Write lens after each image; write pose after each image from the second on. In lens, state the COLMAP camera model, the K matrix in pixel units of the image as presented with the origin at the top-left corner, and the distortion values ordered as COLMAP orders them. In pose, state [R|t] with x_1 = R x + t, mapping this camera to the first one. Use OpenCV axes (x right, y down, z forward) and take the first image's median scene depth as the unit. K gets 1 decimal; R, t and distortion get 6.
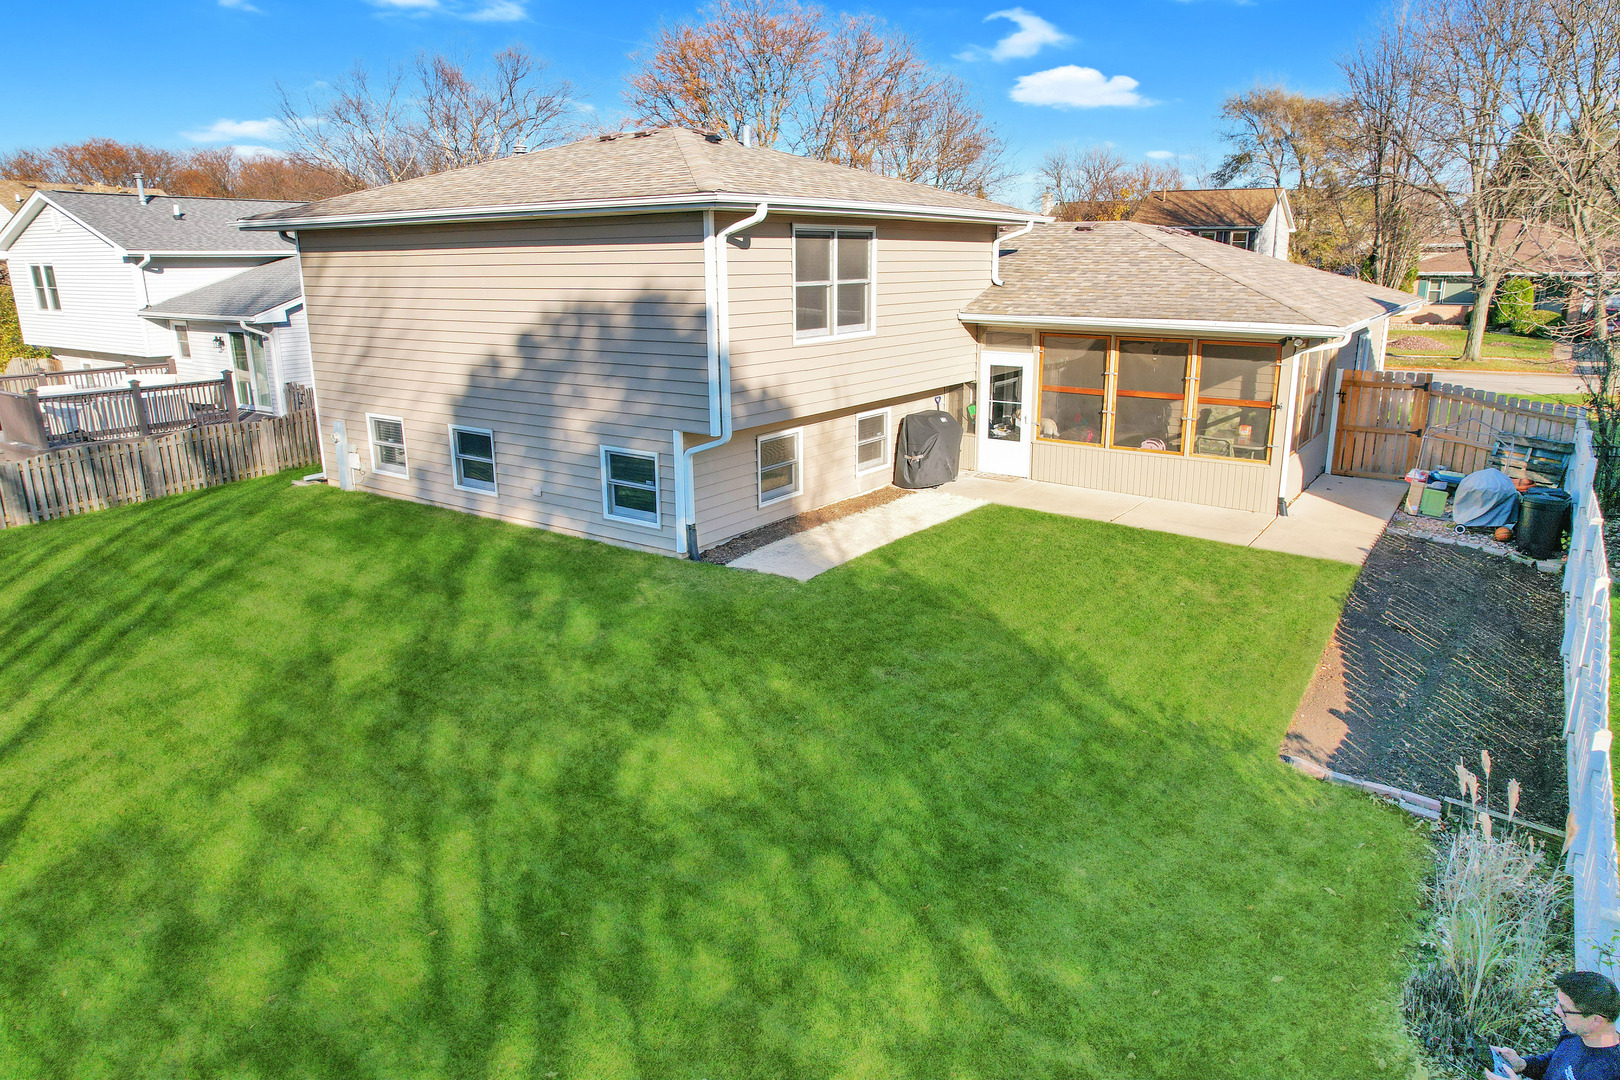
lens RADIAL K [[1027.1, 0, 808.9], [0, 1027.1, 518.9], [0, 0, 1]] dist [-0.084733, 0.087170]
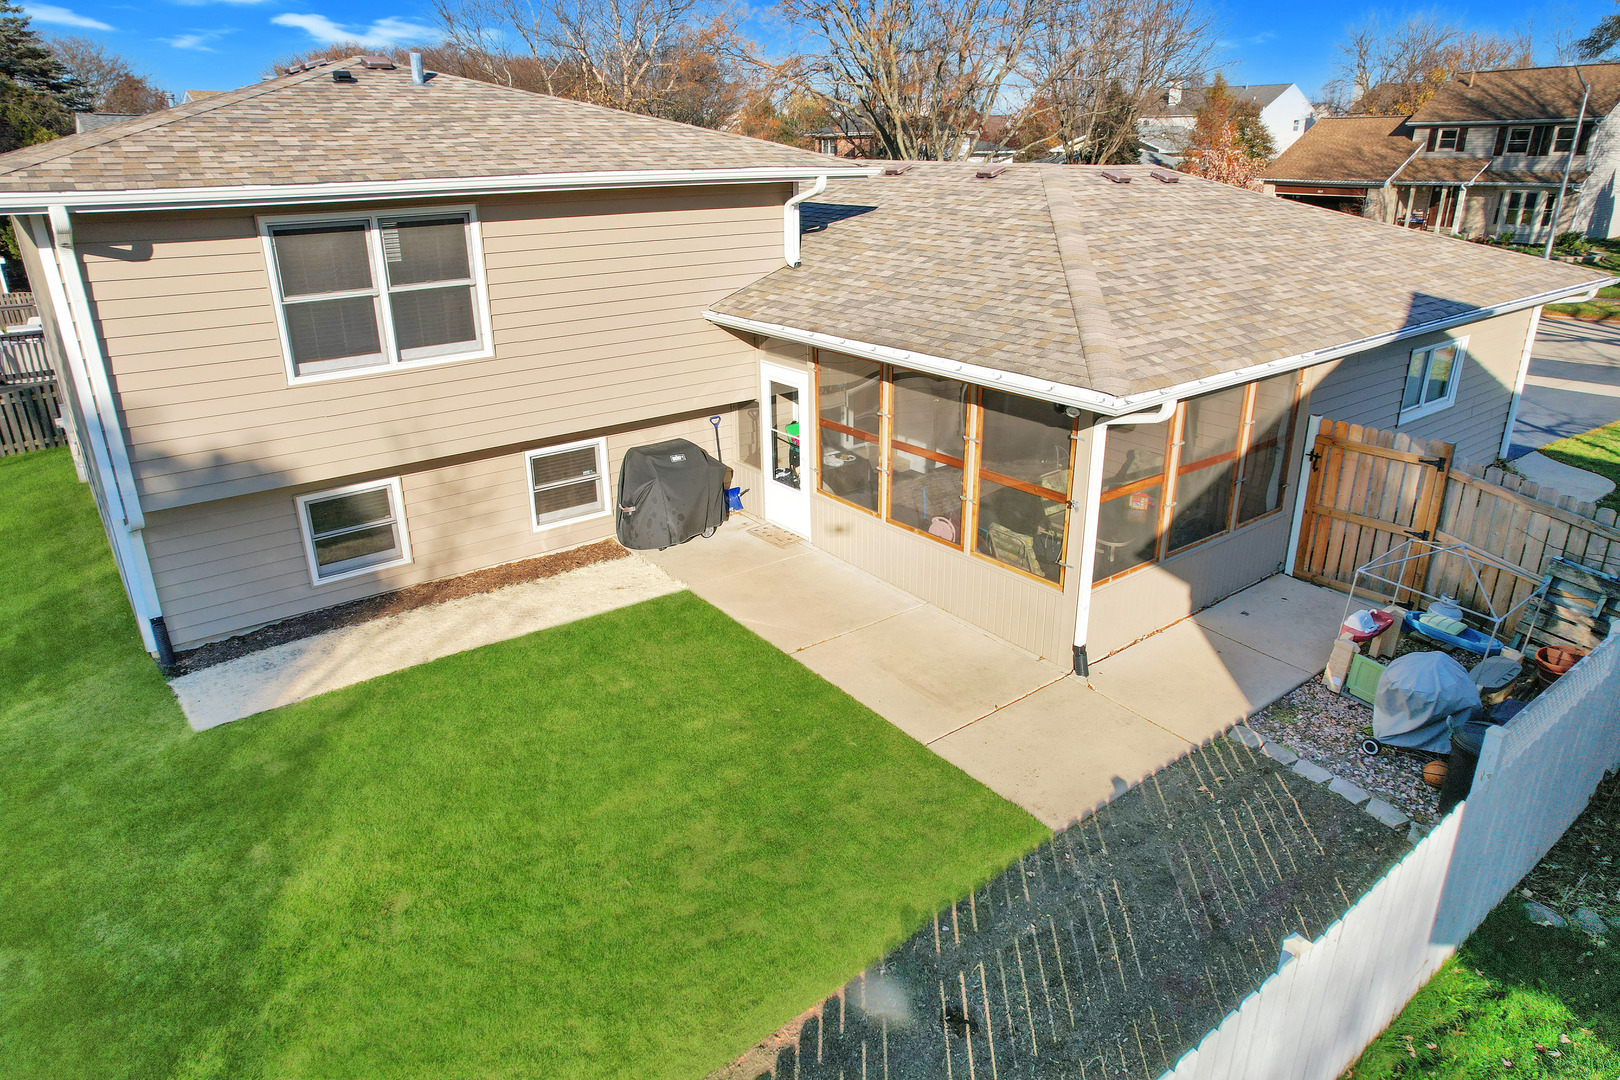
lens RADIAL K [[1027.1, 0, 808.9], [0, 1027.1, 518.9], [0, 0, 1]] dist [-0.084733, 0.087170]
pose [[0.958384, 0.095323, -0.269098, 0.444646], [-0.067189, 0.991445, 0.111907, -0.149543], [0.277463, -0.089170, 0.956589, 0.341918]]
